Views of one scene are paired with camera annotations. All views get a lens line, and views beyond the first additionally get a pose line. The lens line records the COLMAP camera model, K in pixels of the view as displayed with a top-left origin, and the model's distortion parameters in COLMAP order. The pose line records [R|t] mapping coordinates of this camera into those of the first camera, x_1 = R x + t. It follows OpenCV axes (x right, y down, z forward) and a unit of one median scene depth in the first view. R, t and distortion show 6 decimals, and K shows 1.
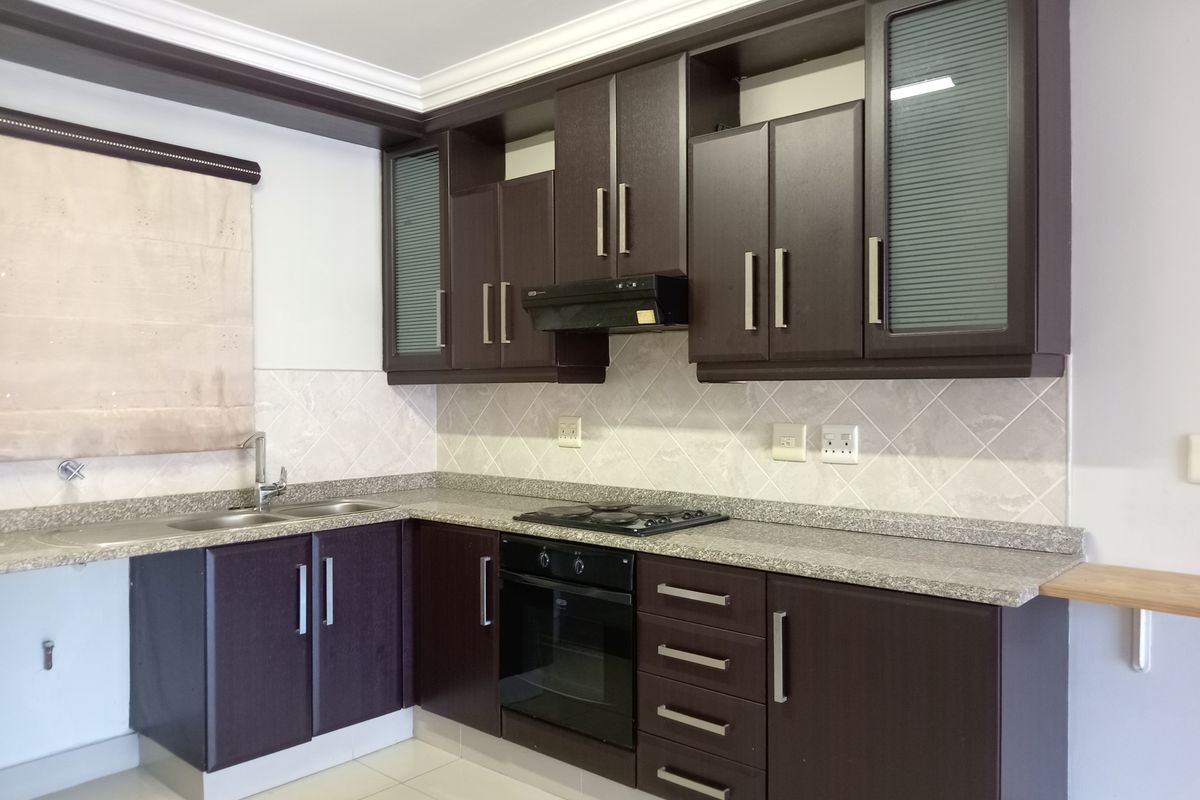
lens RADIAL K [[882.2, 0, 600.0], [0, 882.2, 400.0], [0, 0, 1]] dist [0.007939, -0.044567]
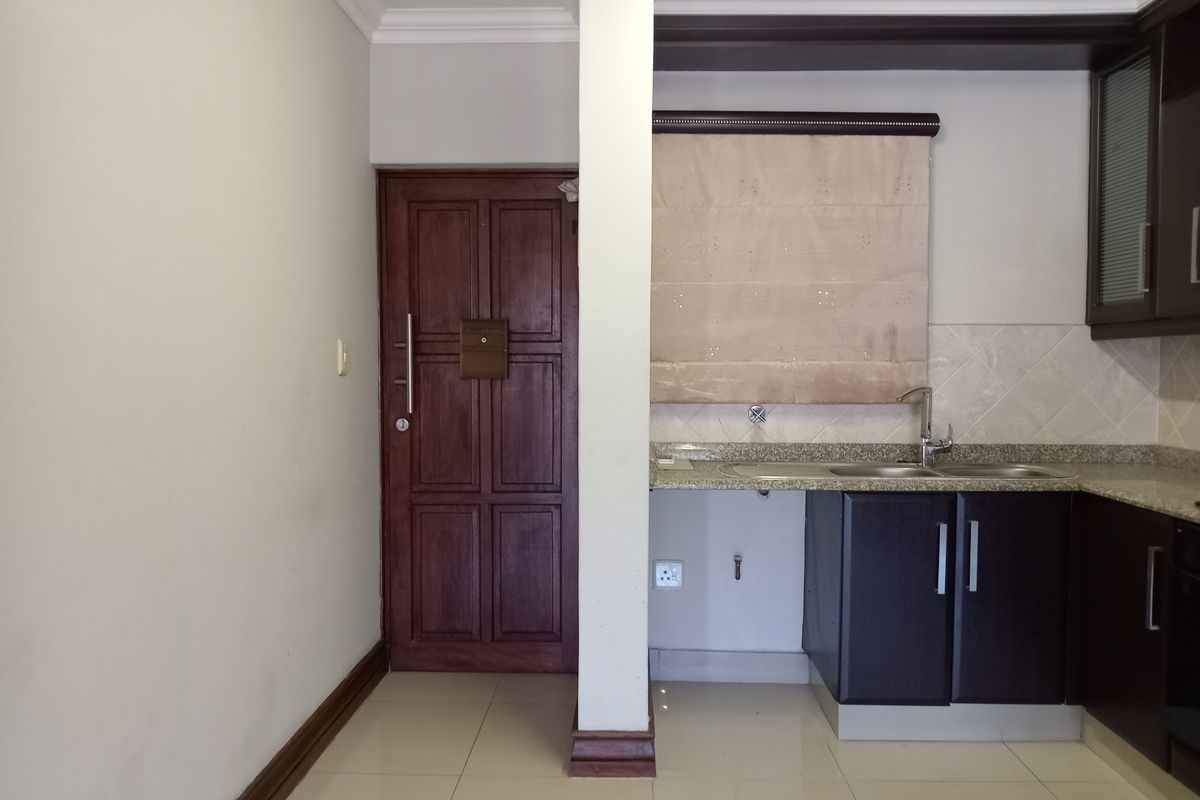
lens RADIAL K [[882.2, 0, 600.0], [0, 882.2, 400.0], [0, 0, 1]] dist [0.007939, -0.044567]
pose [[0.630226, 0.037680, -0.775497, 0.154336], [-0.013298, 0.999199, 0.037742, 0.018208], [0.776298, -0.013473, 0.630222, 0.090778]]
